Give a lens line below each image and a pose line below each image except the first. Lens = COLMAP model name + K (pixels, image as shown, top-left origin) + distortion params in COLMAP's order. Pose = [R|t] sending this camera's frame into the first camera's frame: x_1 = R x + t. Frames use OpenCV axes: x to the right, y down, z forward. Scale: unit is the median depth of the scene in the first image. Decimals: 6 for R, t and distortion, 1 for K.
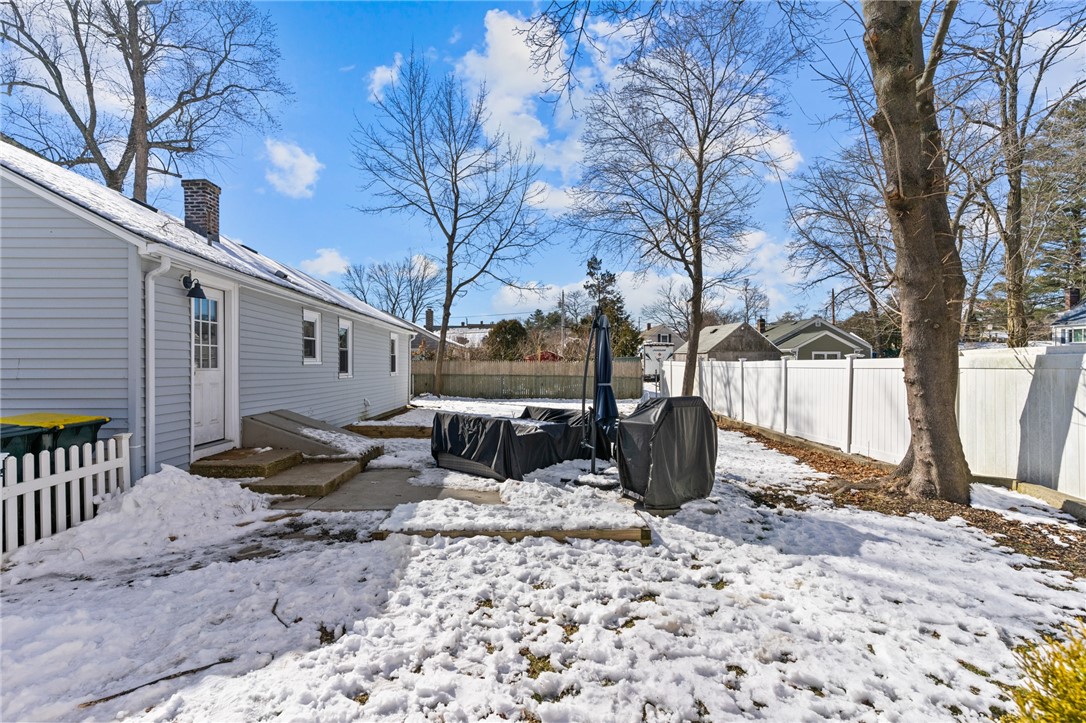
lens RADIAL K [[515.5, 0, 535.5], [0, 515.5, 365.6], [0, 0, 1]] dist [0.001345, 0.000454]
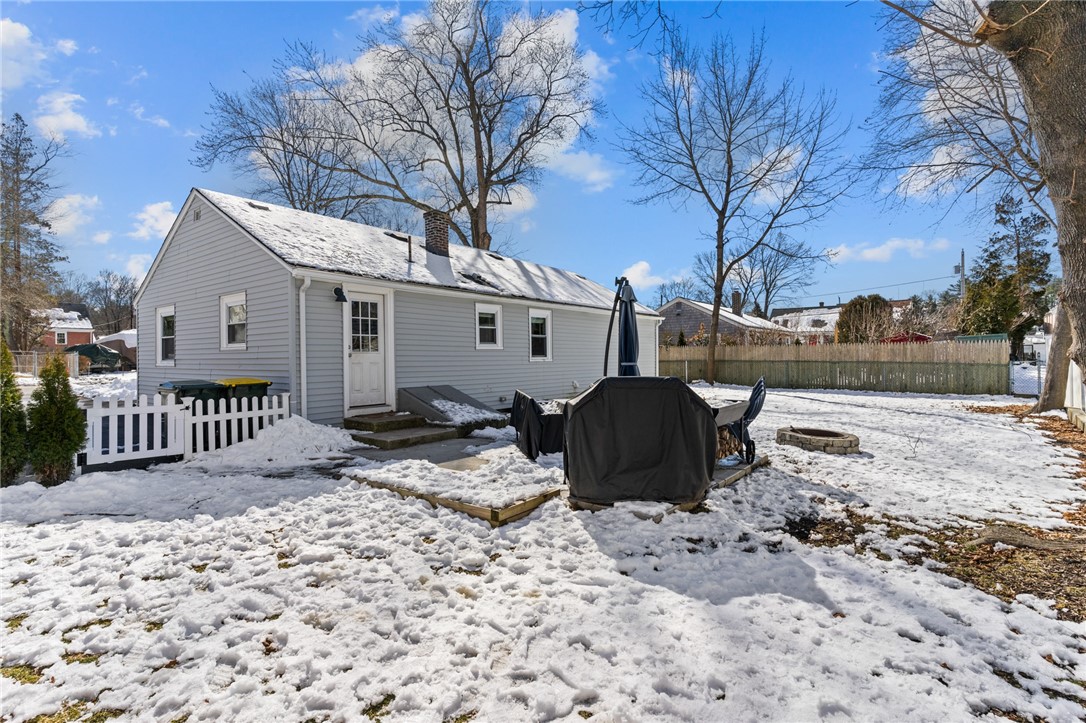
lens RADIAL K [[525.4, 0, 543.0], [0, 525.4, 361.5], [0, 0, 1]] dist [0.001518, 0.000794]
pose [[0.767246, -0.002620, -0.641347, 0.516887], [0.010815, 0.999902, 0.008854, 0.019444], [0.641261, -0.013730, 0.767200, 0.178204]]
